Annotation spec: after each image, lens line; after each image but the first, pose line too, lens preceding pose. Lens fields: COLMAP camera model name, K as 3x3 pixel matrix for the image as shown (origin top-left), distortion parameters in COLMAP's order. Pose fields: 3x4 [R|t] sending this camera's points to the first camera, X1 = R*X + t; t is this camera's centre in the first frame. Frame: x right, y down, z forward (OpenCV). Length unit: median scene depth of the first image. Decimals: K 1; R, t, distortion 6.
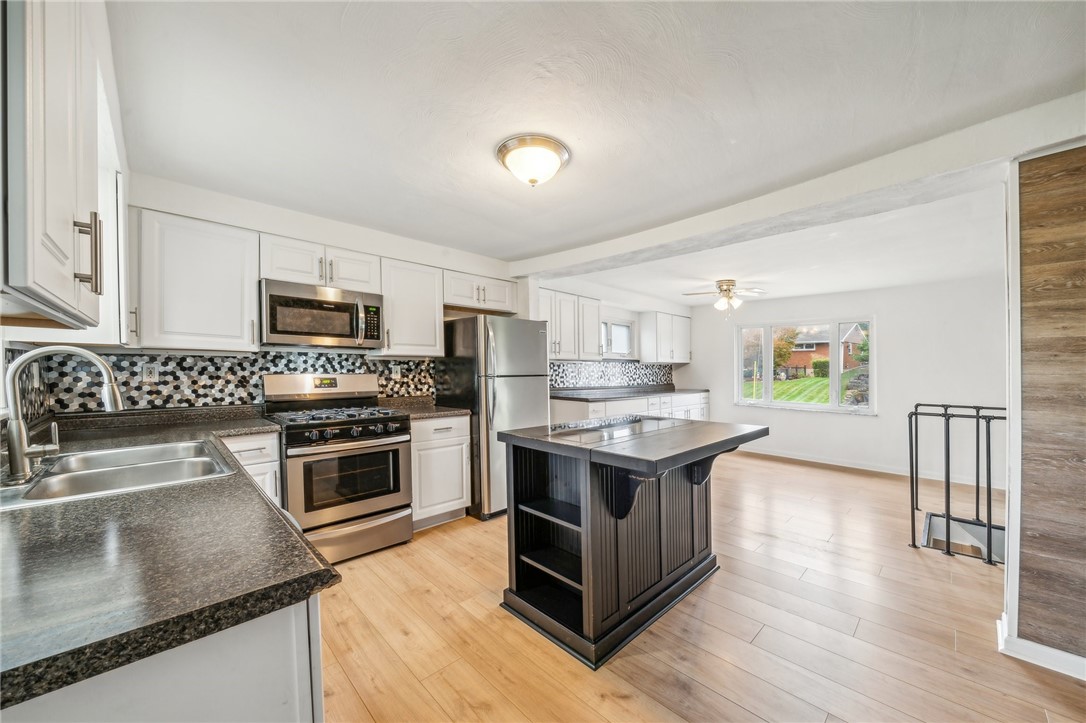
lens RADIAL K [[393.6, 0, 542.1], [0, 393.6, 369.8], [0, 0, 1]] dist [-0.001067, -0.000032]
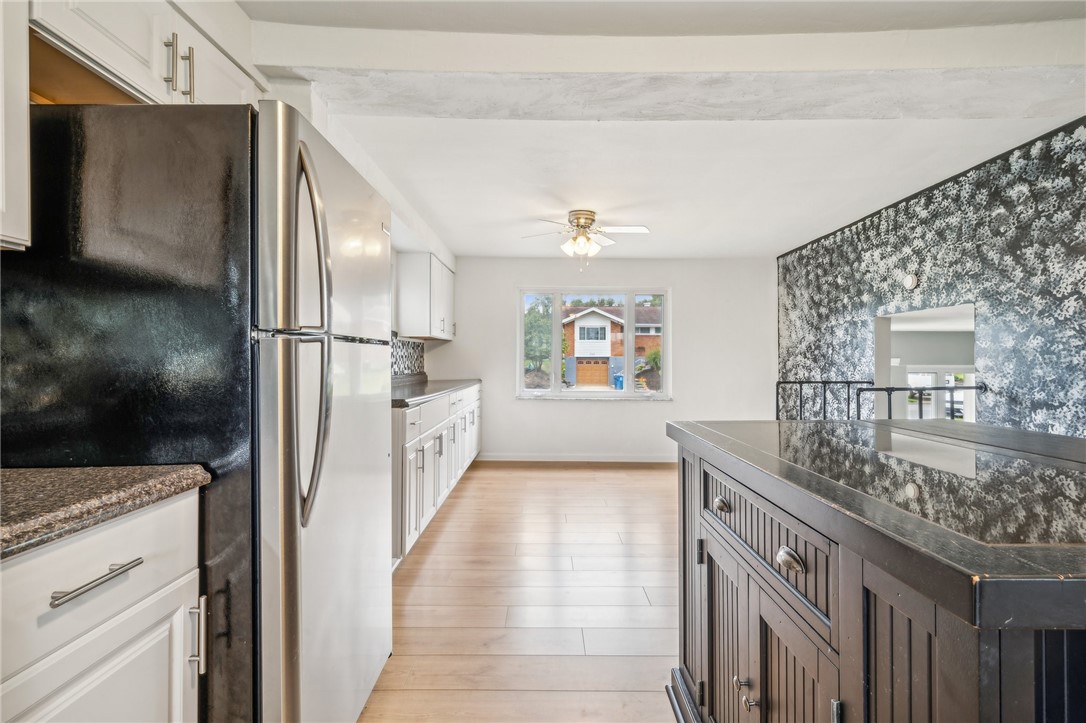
lens RADIAL K [[499.8, 0, 541.9], [0, 499.8, 340.0], [0, 0, 1]] dist [-0.001089, -0.000065]
pose [[0.695794, 0.022656, 0.717884, -0.232734], [0.008386, 0.999178, -0.039661, 0.032003], [-0.718192, 0.033616, 0.695033, 0.549423]]
